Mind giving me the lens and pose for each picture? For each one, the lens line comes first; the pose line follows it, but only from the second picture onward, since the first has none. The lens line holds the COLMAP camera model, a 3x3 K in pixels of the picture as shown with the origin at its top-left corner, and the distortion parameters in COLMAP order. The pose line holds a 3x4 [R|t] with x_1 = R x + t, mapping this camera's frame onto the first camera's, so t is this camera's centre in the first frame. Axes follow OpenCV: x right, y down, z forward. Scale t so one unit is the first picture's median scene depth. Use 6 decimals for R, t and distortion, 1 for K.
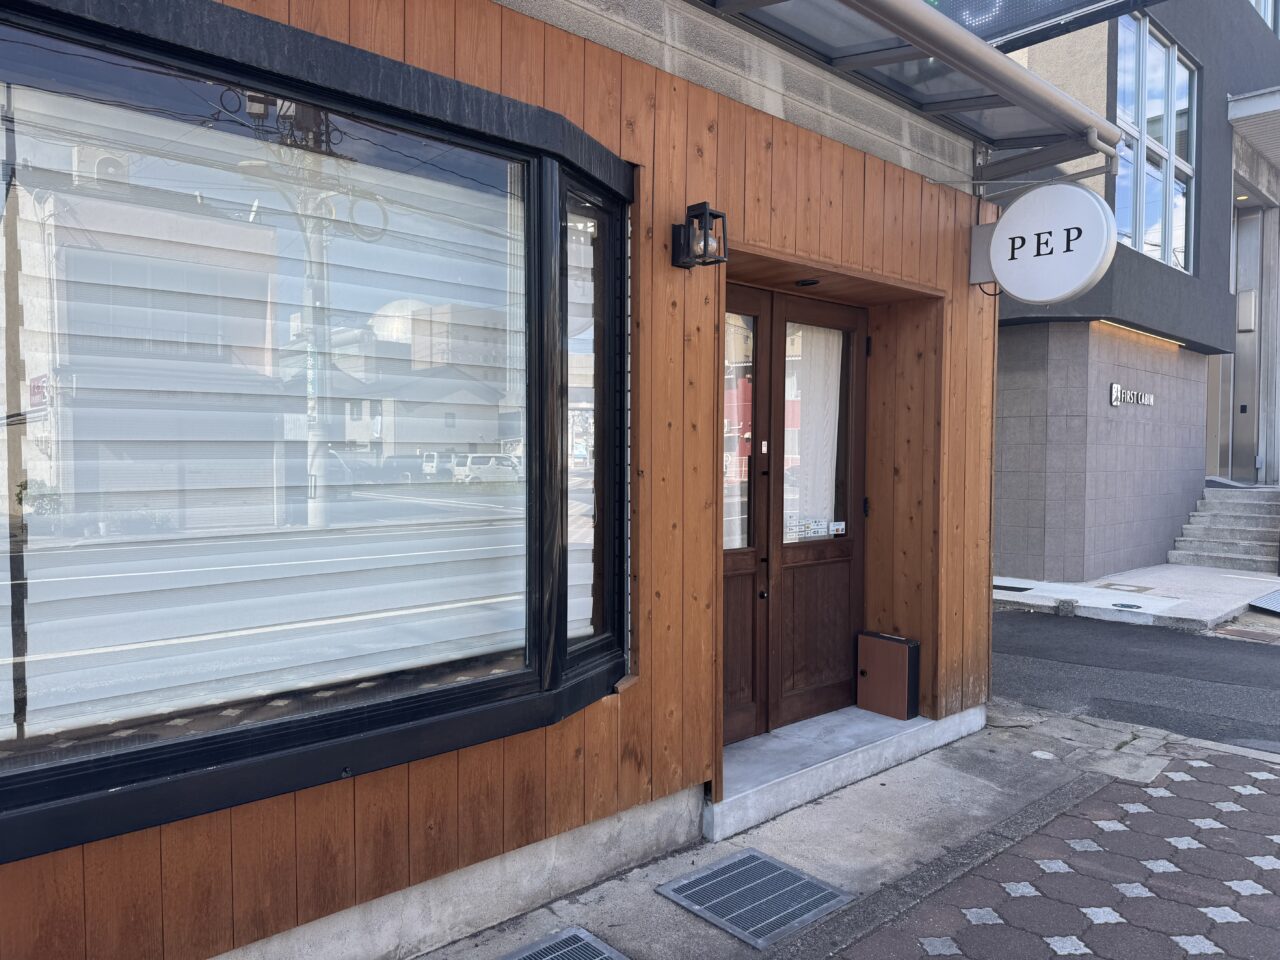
lens RADIAL K [[886.4, 0, 640.0], [0, 886.4, 480.0], [0, 0, 1]] dist [-0.000685, -0.000075]
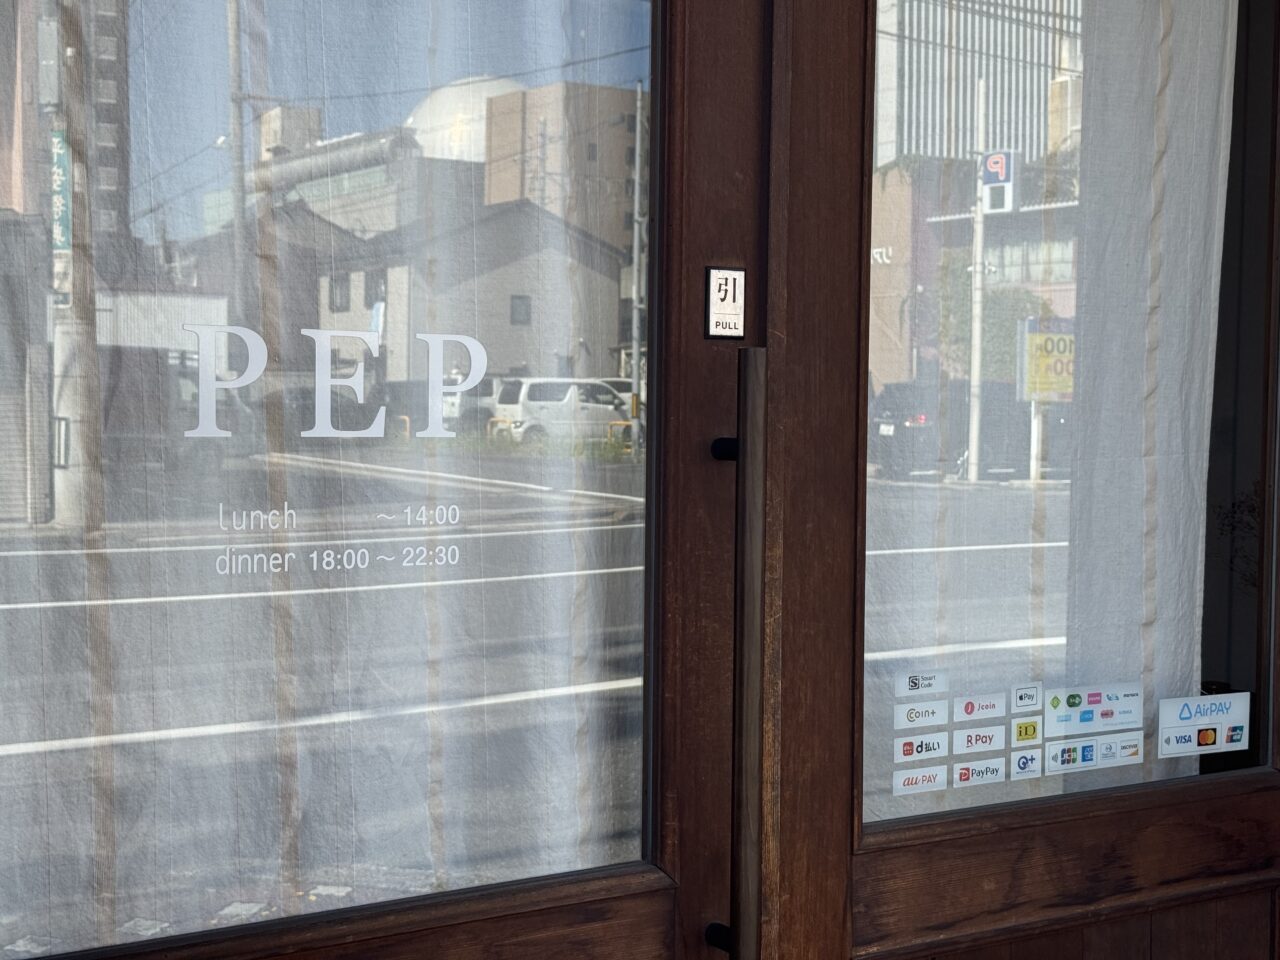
lens RADIAL K [[1599.0, 0, 640.0], [0, 1599.0, 480.0], [0, 0, 1]] dist [0.027113, 0.022664]
pose [[0.976634, 0.023091, -0.213665, 0.174732], [-0.016707, 0.999360, 0.031634, -0.010431], [0.214258, -0.027325, 0.976395, 0.624013]]
